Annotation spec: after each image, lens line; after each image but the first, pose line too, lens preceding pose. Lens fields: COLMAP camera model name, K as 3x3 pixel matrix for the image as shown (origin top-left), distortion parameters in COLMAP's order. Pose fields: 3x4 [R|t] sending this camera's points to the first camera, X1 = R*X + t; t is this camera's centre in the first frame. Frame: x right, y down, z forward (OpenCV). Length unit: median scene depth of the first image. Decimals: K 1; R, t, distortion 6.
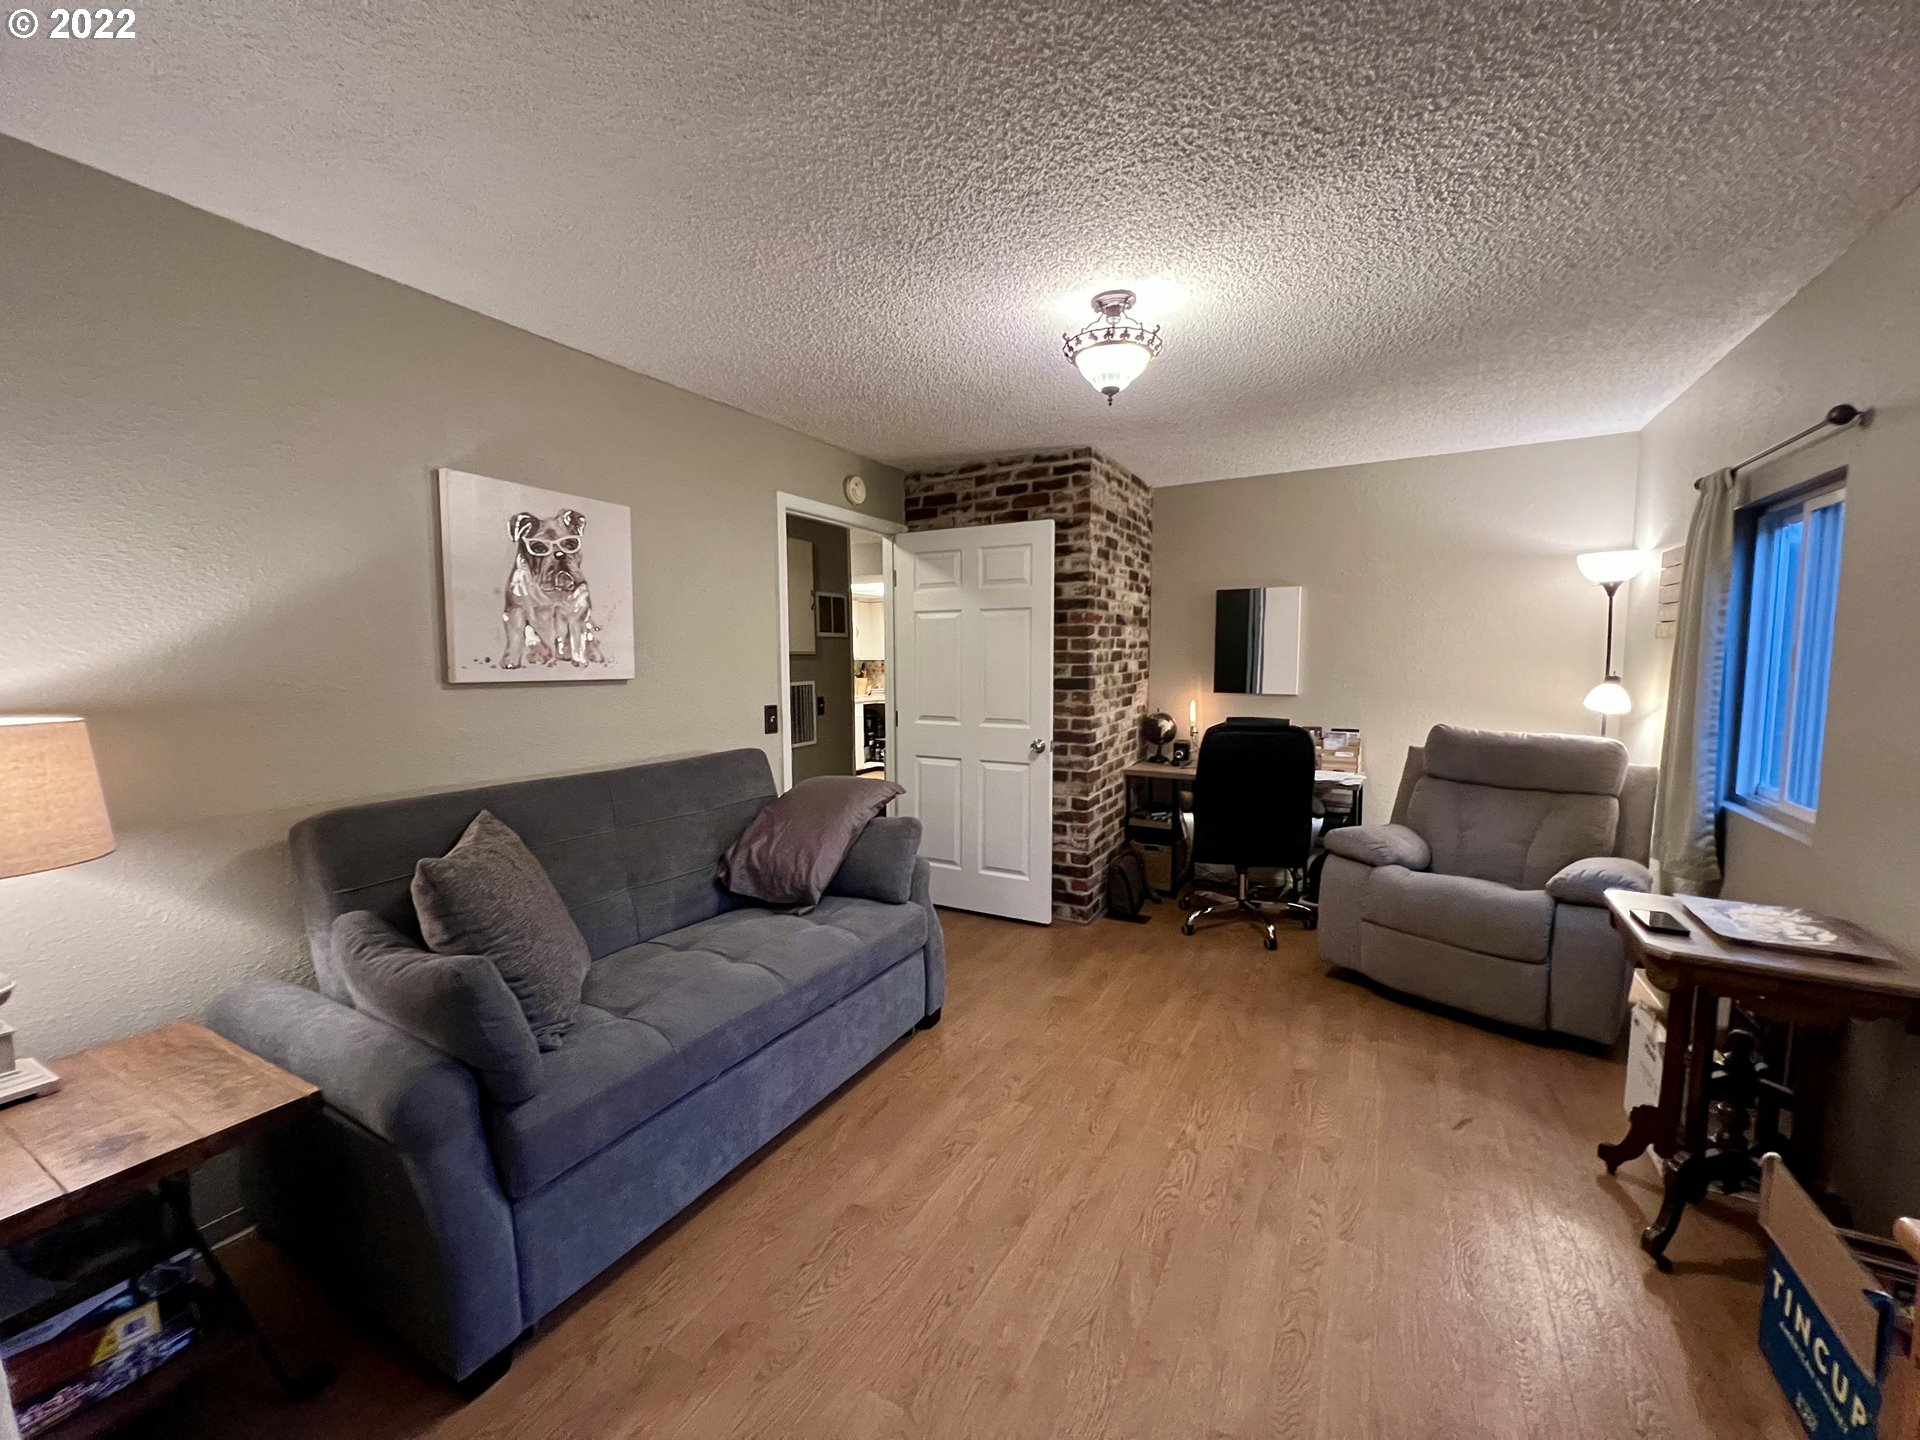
lens RADIAL K [[765.7, 0, 960.6], [0, 765.7, 721.6], [0, 0, 1]] dist [-0.000425, 0.000397]
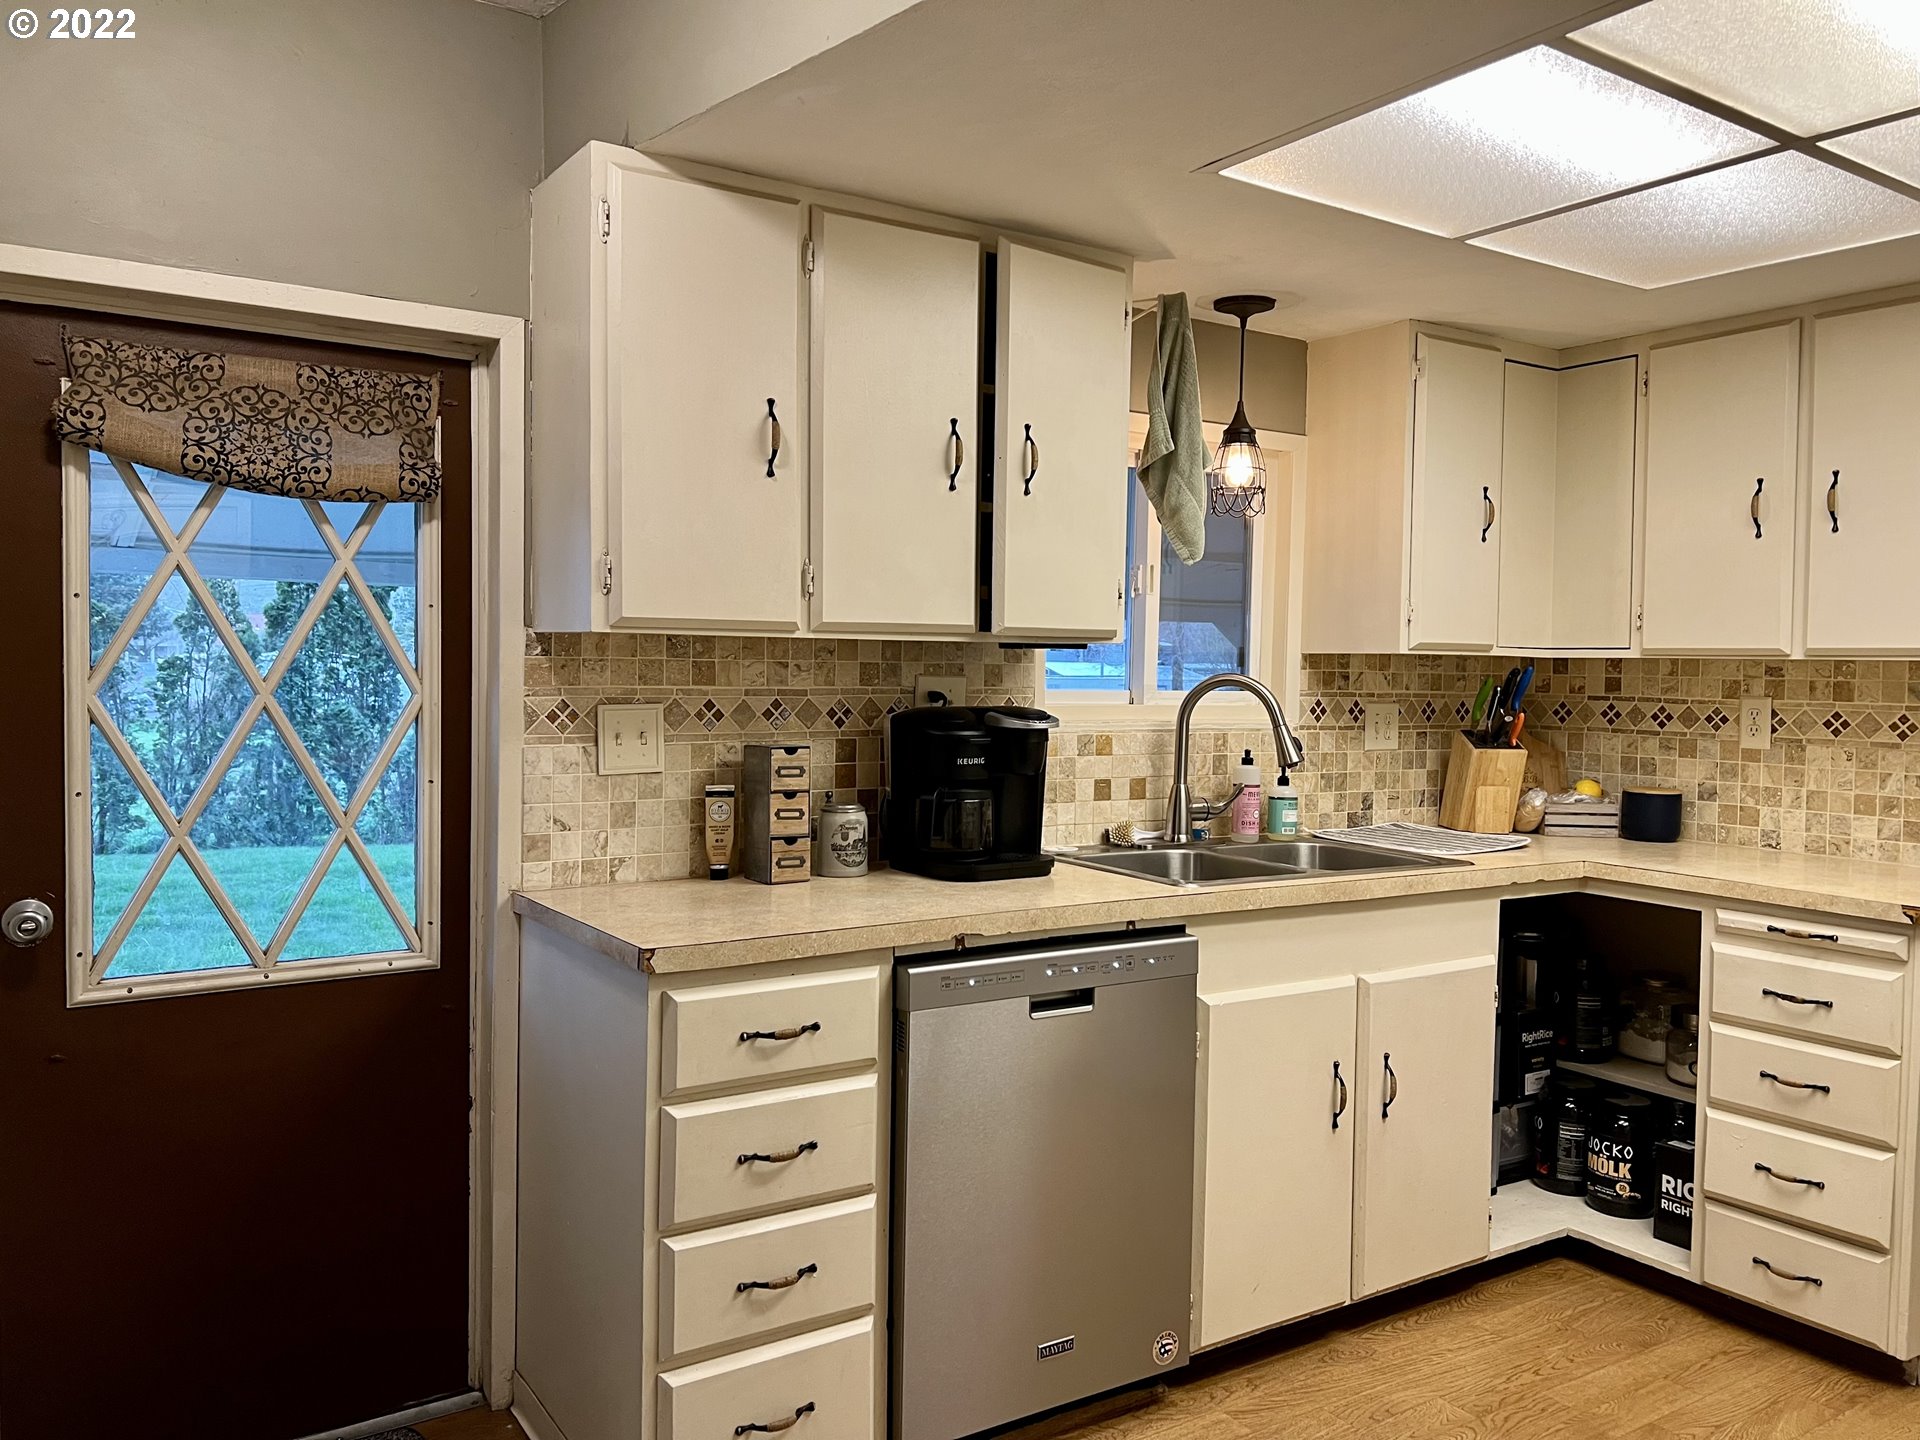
lens RADIAL K [[1461.3, 0, 950.4], [0, 1461.3, 714.8], [0, 0, 1]] dist [0.048361, -0.005289]
pose [[0.881381, 0.041216, -0.470605, -0.075098], [-0.064688, 0.997333, -0.033806, -0.043055], [0.467957, 0.060238, 0.881696, 0.597238]]
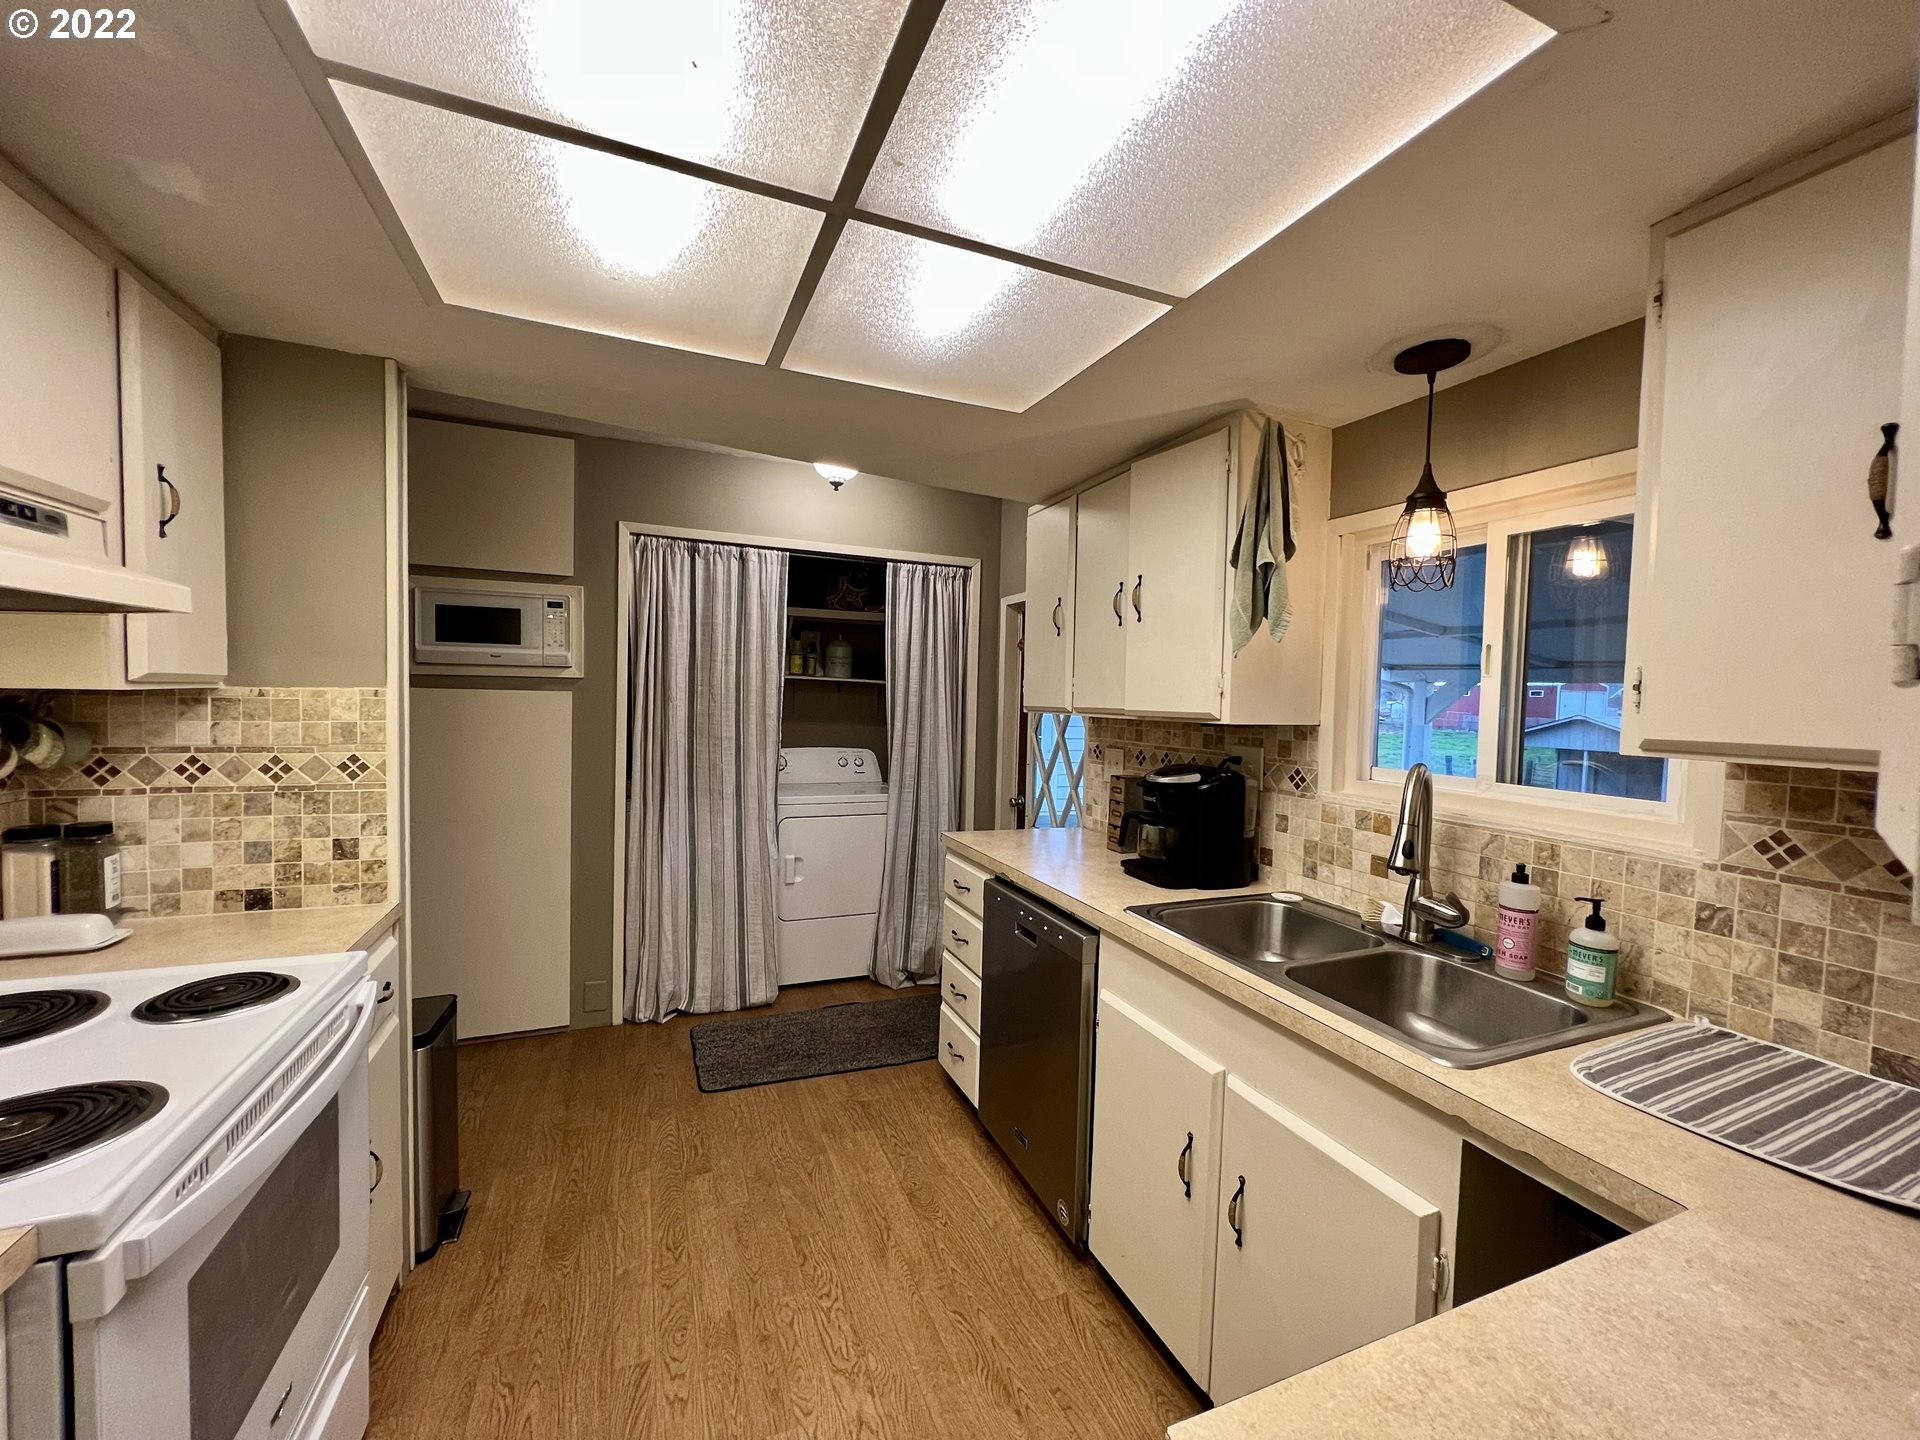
lens RADIAL K [[765.7, 0, 955.7], [0, 765.7, 724.7], [0, 0, 1]] dist [-0.000425, 0.000397]
pose [[-0.629079, 0.013574, -0.777223, 0.006474], [-0.096836, 0.990691, 0.095681, -0.081108], [0.771286, 0.135454, -0.621909, 0.941606]]
